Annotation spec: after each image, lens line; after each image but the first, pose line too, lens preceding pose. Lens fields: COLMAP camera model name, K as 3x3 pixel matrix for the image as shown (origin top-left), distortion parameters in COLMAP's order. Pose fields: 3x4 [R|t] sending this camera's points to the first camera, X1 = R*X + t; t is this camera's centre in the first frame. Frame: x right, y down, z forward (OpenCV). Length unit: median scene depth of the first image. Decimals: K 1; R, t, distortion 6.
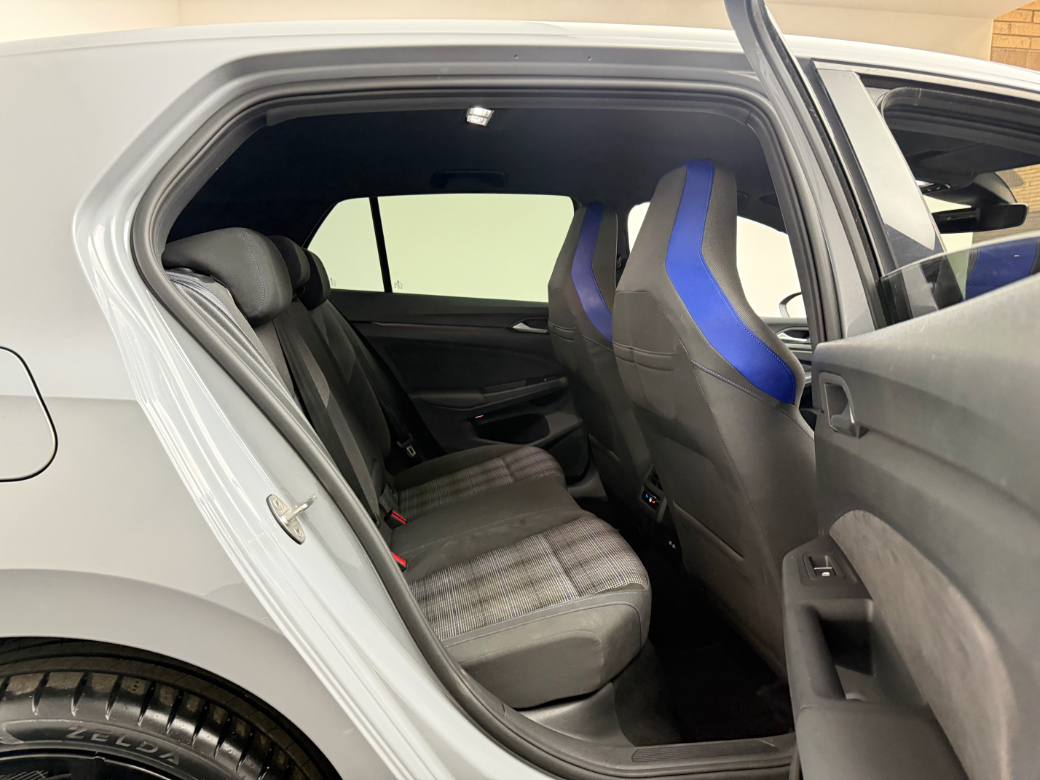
lens RADIAL K [[728.2, 0, 520.0], [0, 728.2, 387.5], [0, 0, 1]] dist [0.004130, -0.004466]
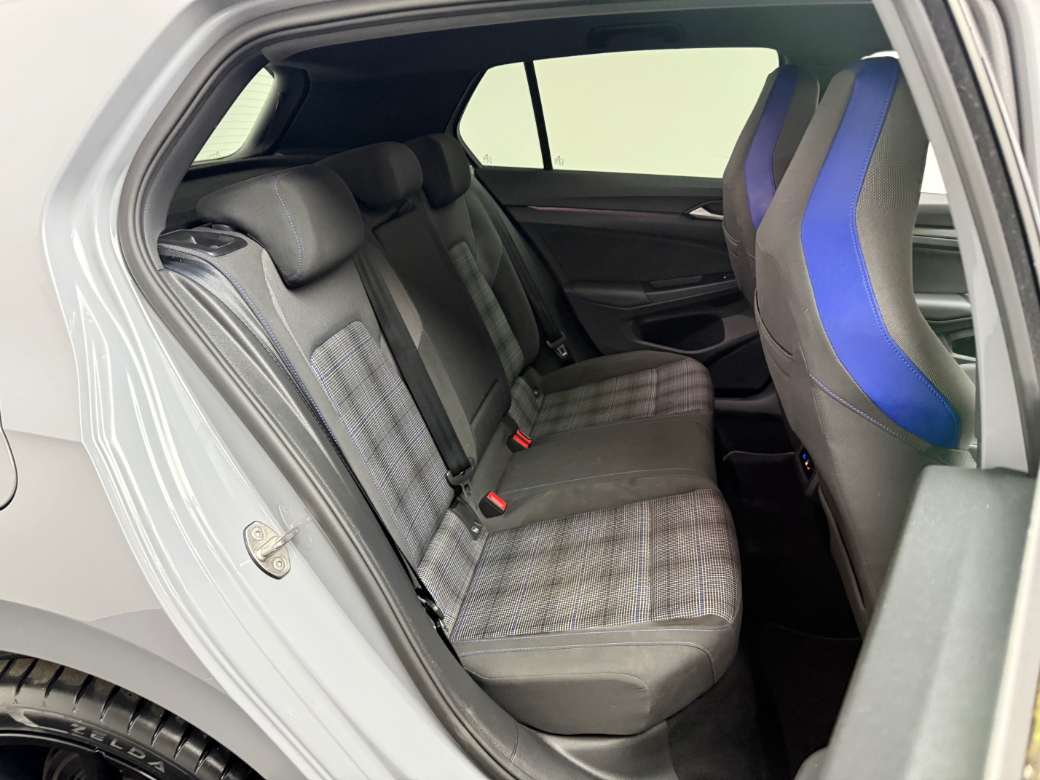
lens RADIAL K [[728.2, 0, 519.7], [0, 728.2, 388.0], [0, 0, 1]] dist [0.004130, -0.004466]
pose [[0.941480, 0.108641, -0.319080, 0.117395], [-0.024143, 0.965938, 0.257646, -0.122022], [0.336202, -0.234865, 0.912034, 0.142350]]
